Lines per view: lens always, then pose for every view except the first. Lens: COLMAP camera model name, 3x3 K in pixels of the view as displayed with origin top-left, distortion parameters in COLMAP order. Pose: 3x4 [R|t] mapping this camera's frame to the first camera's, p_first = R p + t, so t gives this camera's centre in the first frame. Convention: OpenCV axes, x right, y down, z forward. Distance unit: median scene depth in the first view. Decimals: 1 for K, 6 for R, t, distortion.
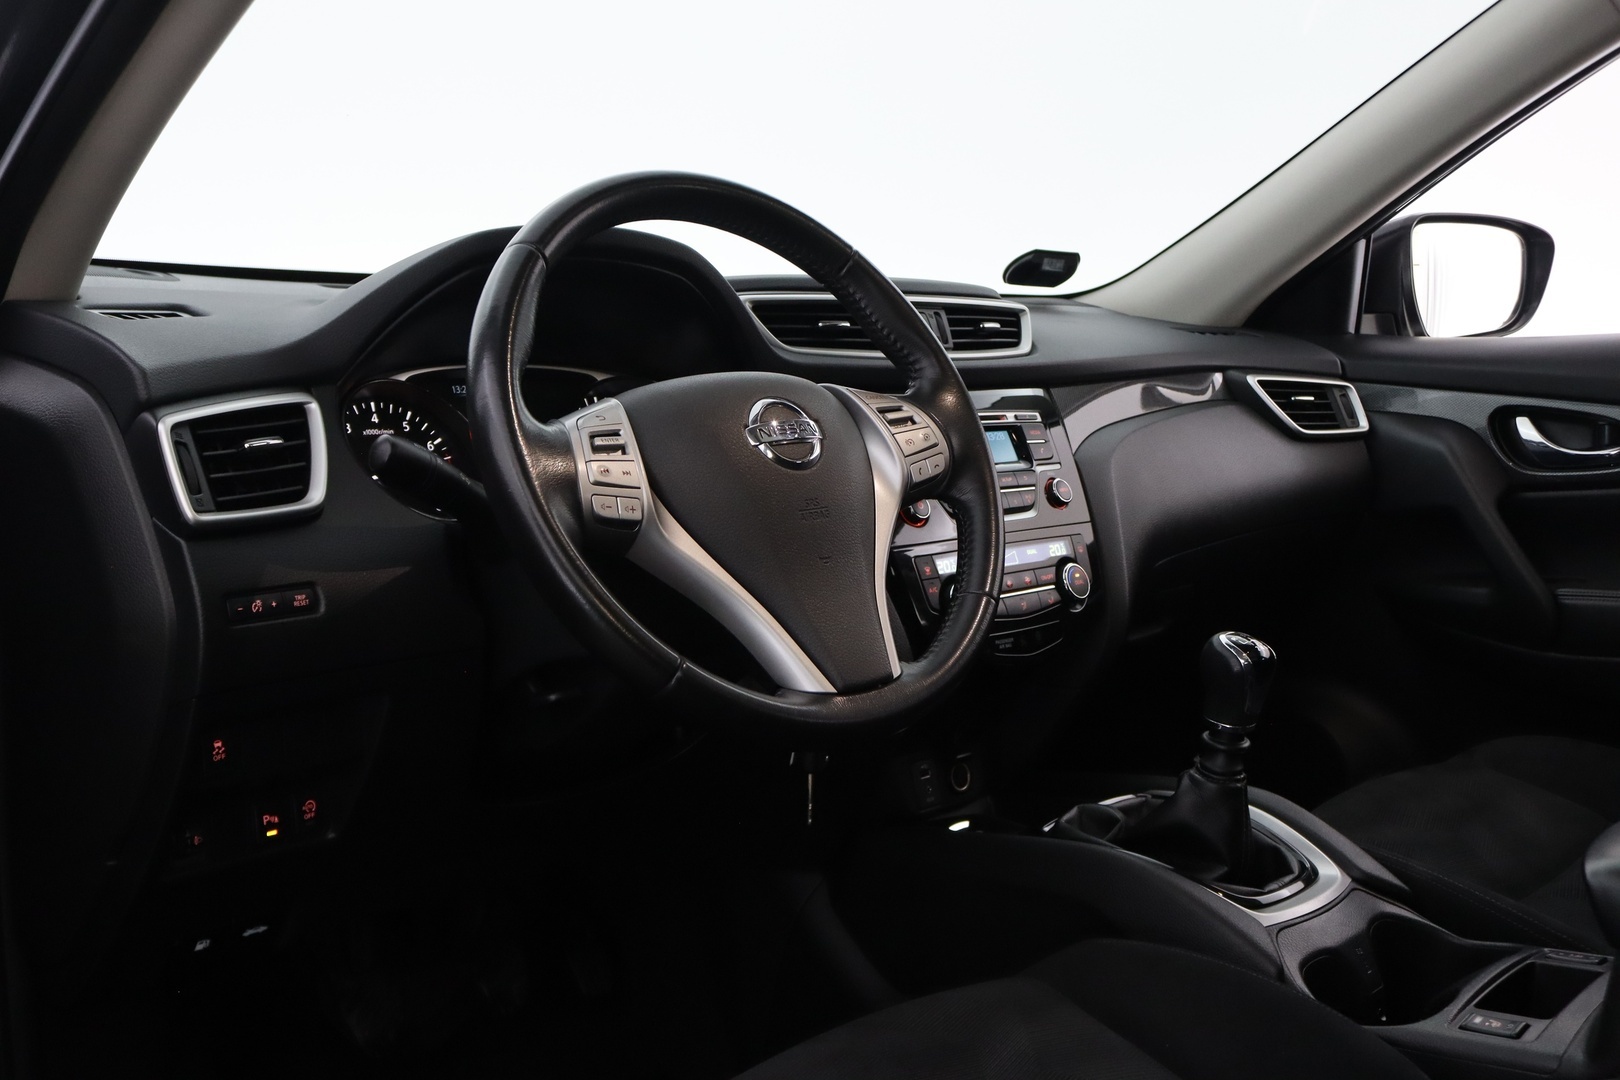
lens RADIAL K [[1494.6, 0, 805.9], [0, 1494.6, 474.1], [0, 0, 1]] dist [-0.115915, -0.002839]
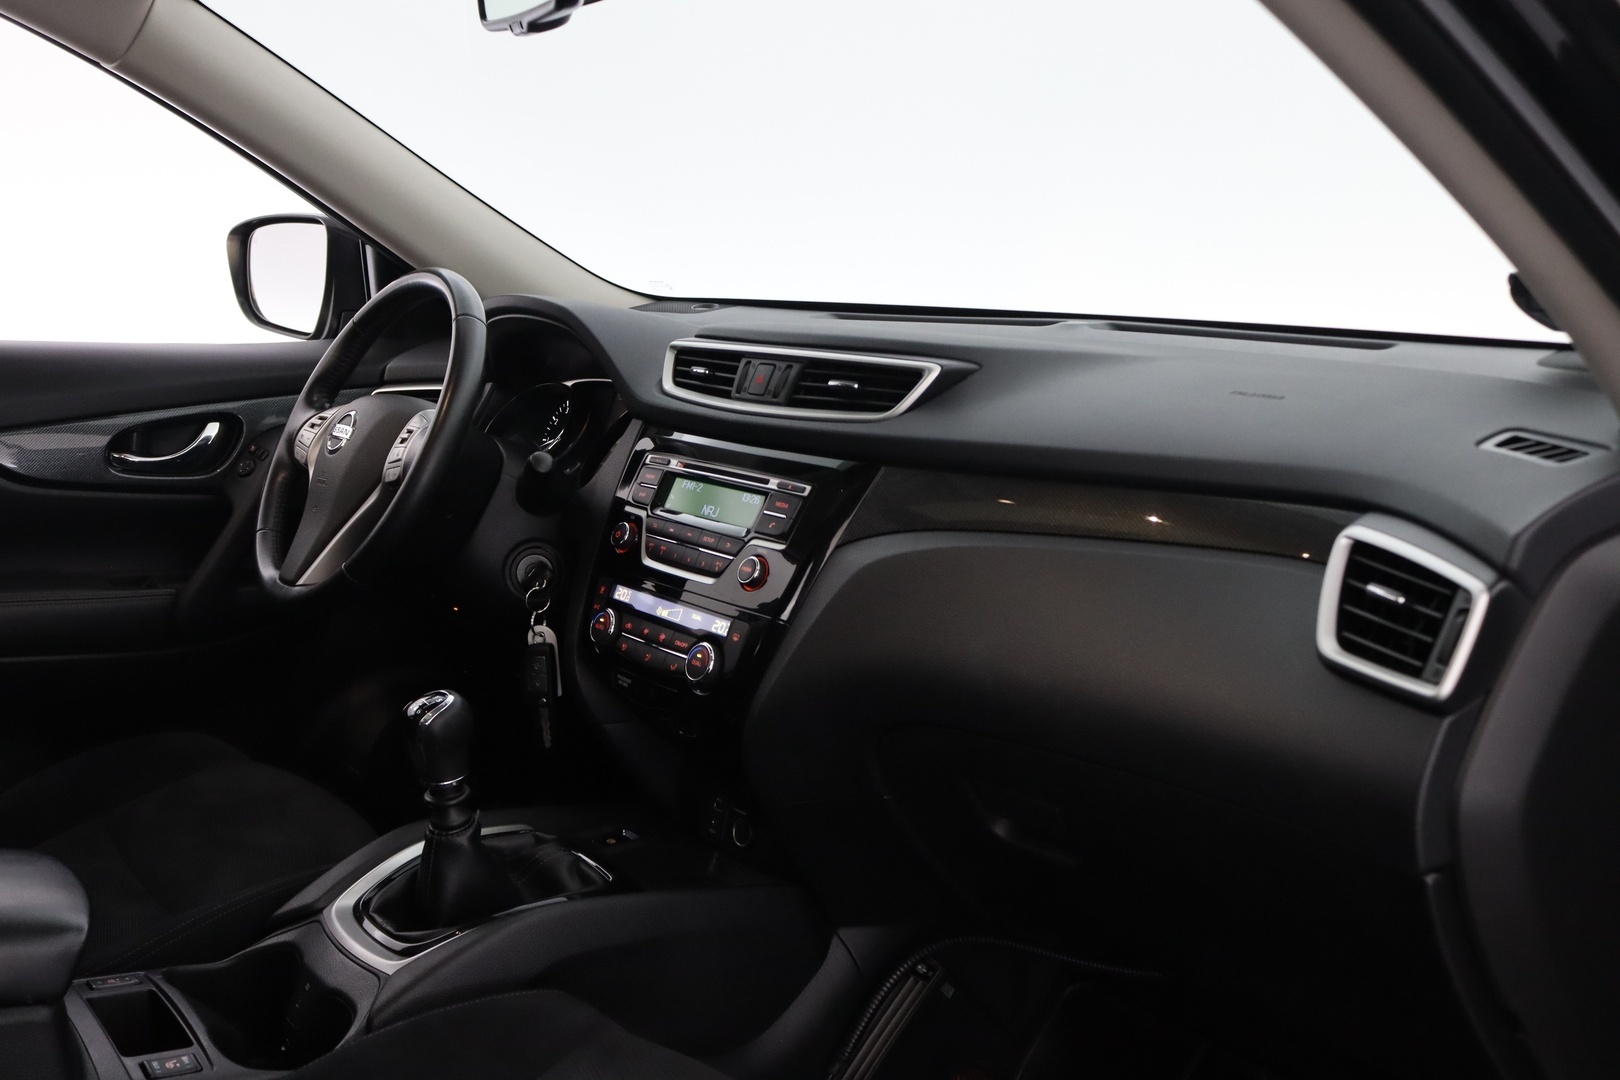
lens RADIAL K [[1494.6, 0, 805.9], [0, 1494.6, 474.1], [0, 0, 1]] dist [-0.115915, -0.002839]
pose [[-0.071280, 0.138909, -0.987736, 1.319692], [-0.095036, 0.984805, 0.145355, -0.226613], [0.992919, 0.104232, -0.056996, 1.345670]]
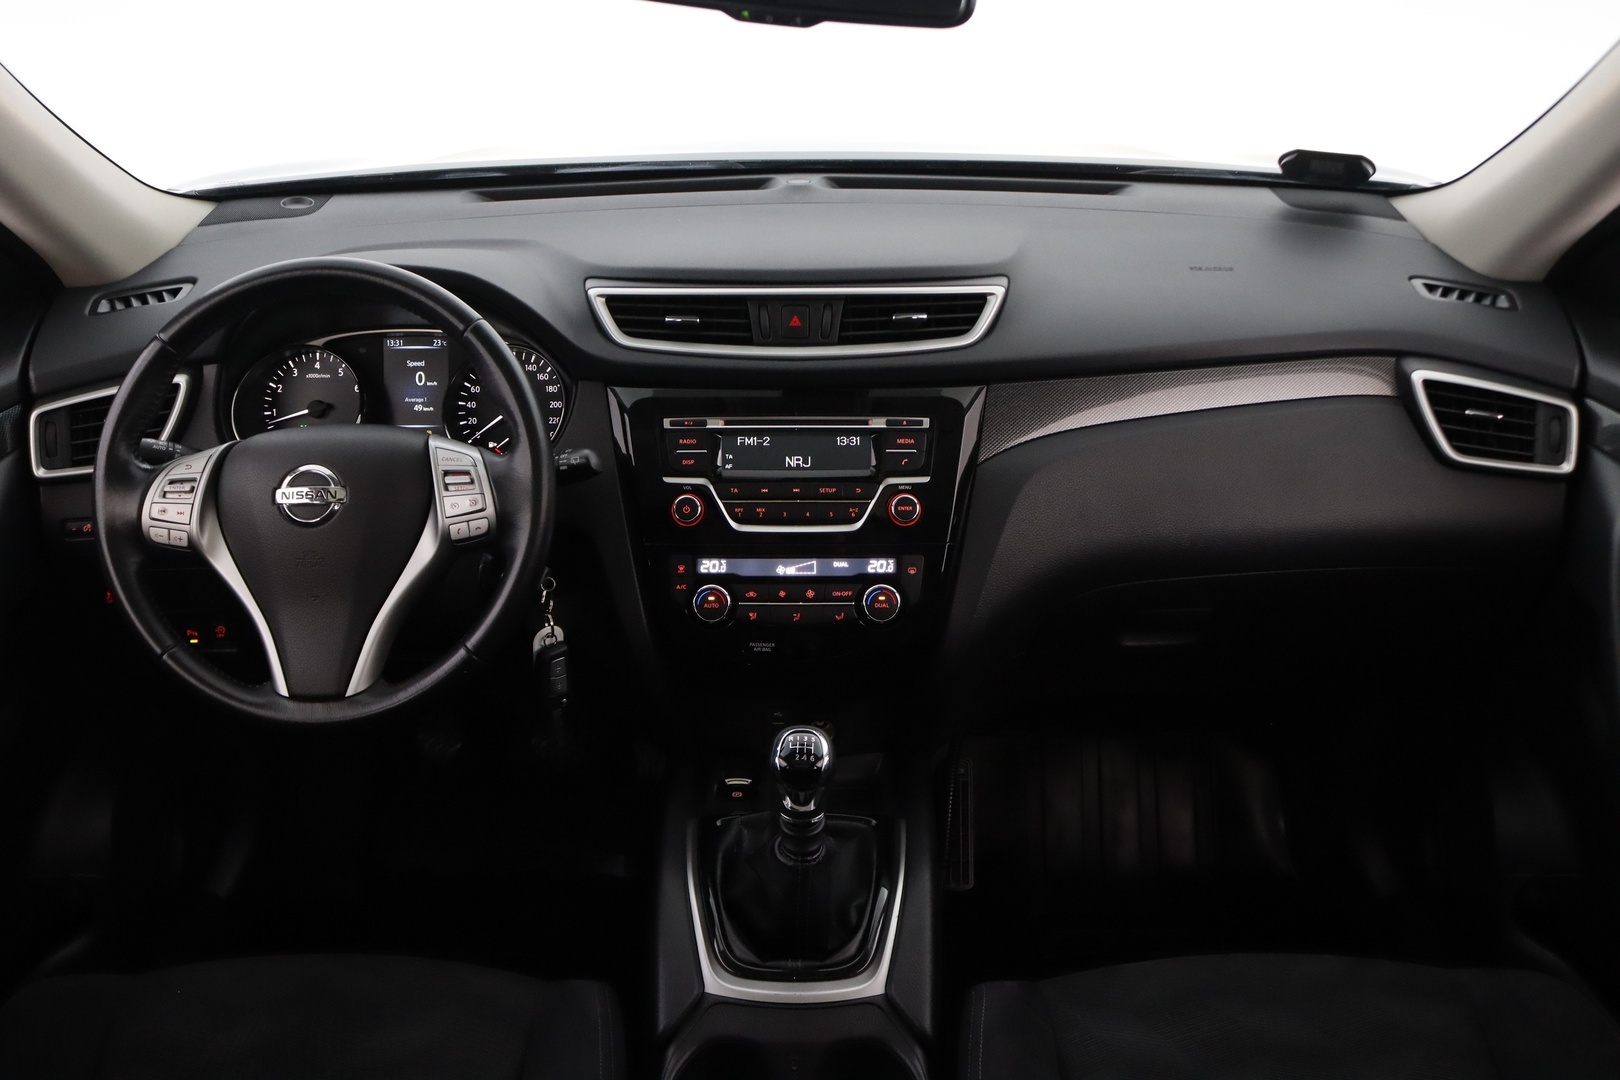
lens RADIAL K [[1494.6, 0, 805.9], [0, 1494.6, 474.1], [0, 0, 1]] dist [-0.115915, -0.002839]
pose [[0.719711, 0.252424, -0.646760, 0.938450], [-0.049562, 0.947866, 0.314791, -0.393132], [0.692503, -0.194504, 0.694700, 0.346165]]
